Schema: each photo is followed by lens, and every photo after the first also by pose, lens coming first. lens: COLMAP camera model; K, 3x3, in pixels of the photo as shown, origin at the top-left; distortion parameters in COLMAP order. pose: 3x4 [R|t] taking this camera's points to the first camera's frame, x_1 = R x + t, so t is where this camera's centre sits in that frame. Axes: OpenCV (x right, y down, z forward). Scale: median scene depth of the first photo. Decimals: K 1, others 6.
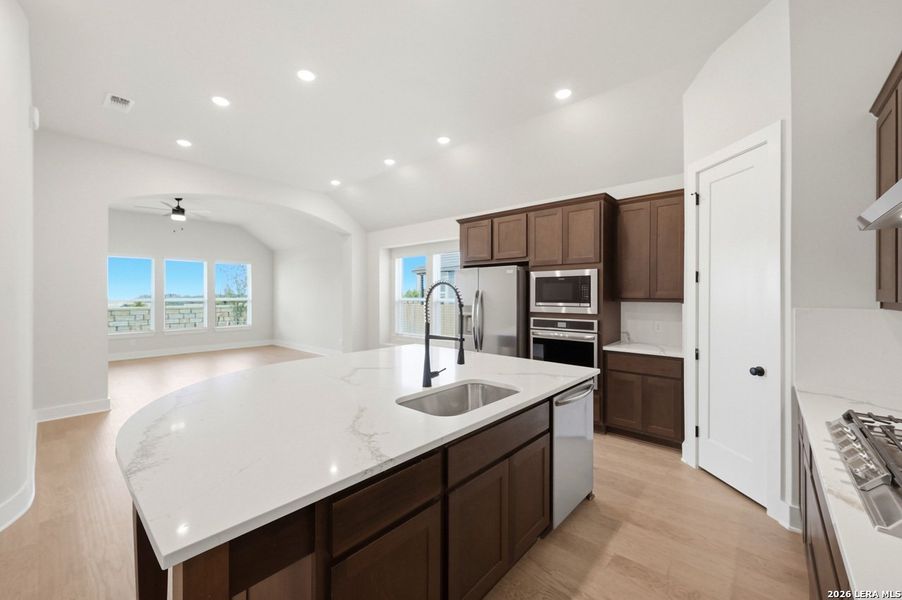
lens RADIAL K [[360.0, 0, 451.7], [0, 360.0, 296.6], [0, 0, 1]] dist [0.000033, -0.000232]
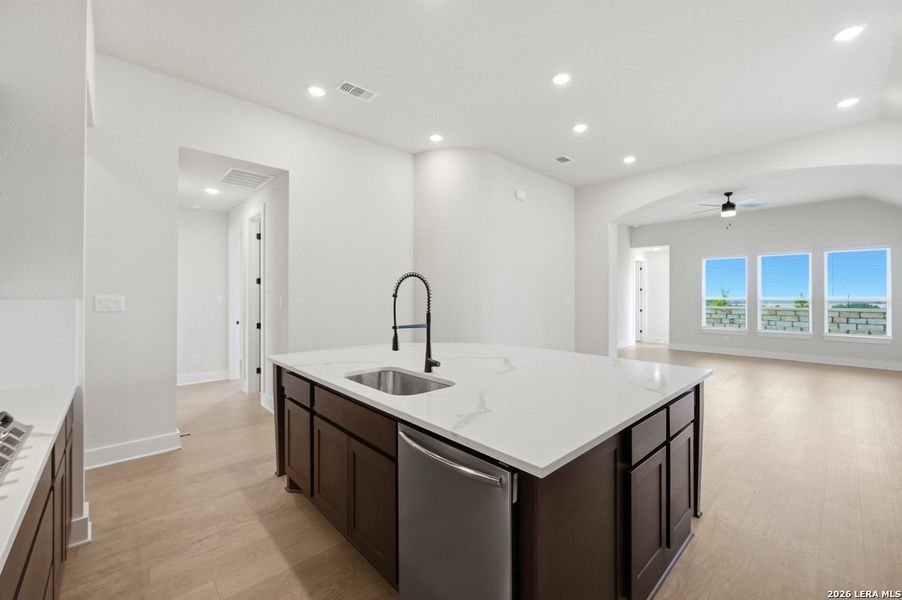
lens RADIAL K [[366.3, 0, 451.0], [0, 366.3, 300.0], [0, 0, 1]] dist [-0.000020, 0.000019]
pose [[-0.104604, 0.005410, -0.994499, 0.568794], [0.000633, 0.999985, 0.005374, 0.015763], [0.994514, -0.000067, -0.104606, 0.660690]]
